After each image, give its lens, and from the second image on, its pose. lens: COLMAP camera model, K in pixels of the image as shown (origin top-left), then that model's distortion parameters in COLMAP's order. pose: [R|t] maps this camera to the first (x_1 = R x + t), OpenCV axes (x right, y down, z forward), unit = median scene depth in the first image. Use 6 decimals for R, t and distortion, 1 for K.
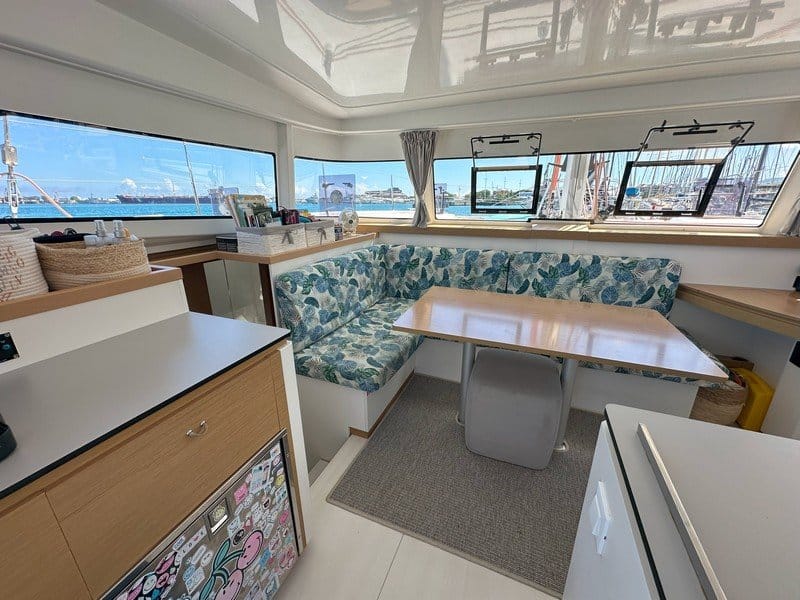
lens RADIAL K [[318.1, 0, 402.8], [0, 318.1, 297.9], [0, 0, 1]] dist [-0.000736, -0.000604]
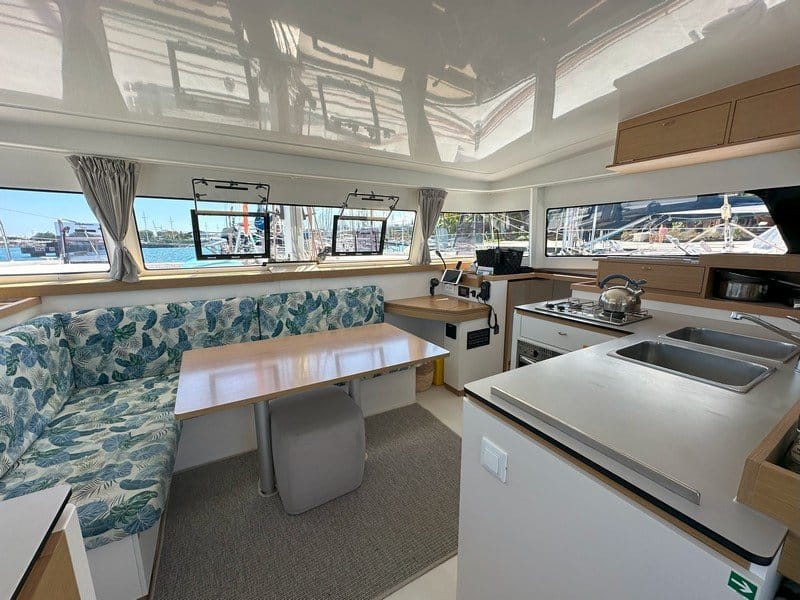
lens RADIAL K [[318.1, 0, 398.7], [0, 318.1, 298.2], [0, 0, 1]] dist [-0.000736, -0.000604]
pose [[0.606156, -0.142467, 0.782482, -0.169562], [0.236228, 0.971679, -0.006082, -0.032945], [-0.759455, 0.188530, 0.622643, 0.065796]]
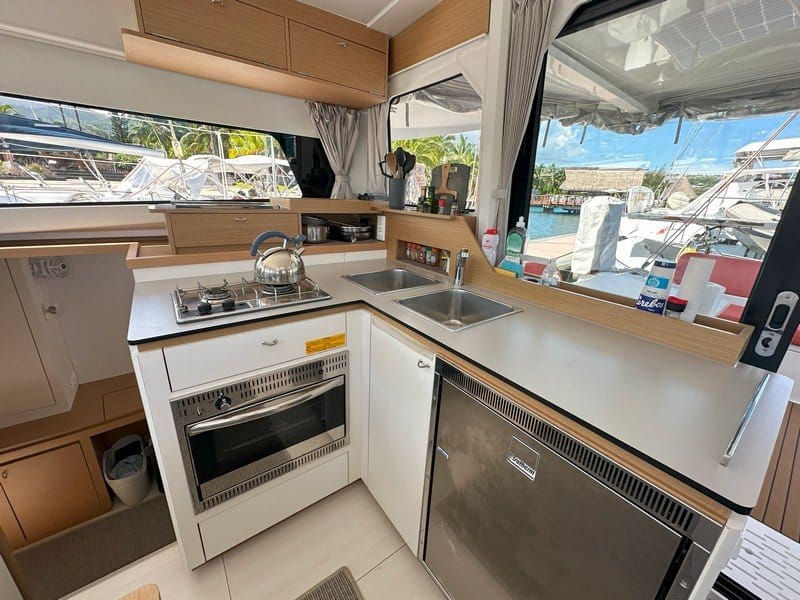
lens RADIAL K [[318.1, 0, 399.6], [0, 318.1, 301.2], [0, 0, 1]] dist [-0.000736, -0.000604]
pose [[-0.849119, -0.193096, 0.491641, 0.260584], [0.122803, 0.833109, 0.539305, -0.123288], [-0.513728, 0.518309, -0.683695, 0.416879]]
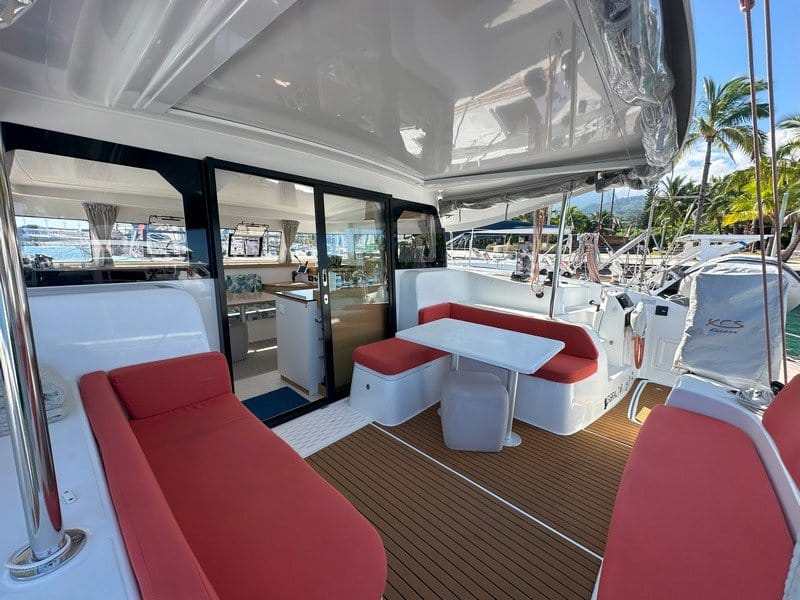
lens RADIAL K [[318.1, 0, 401.2], [0, 318.1, 297.2], [0, 0, 1]] dist [-0.000736, -0.000604]
pose [[0.329377, -0.133429, 0.934723, -0.968353], [0.251931, 0.966494, 0.049189, 0.184513], [-0.909968, 0.219284, 0.351956, -0.730353]]
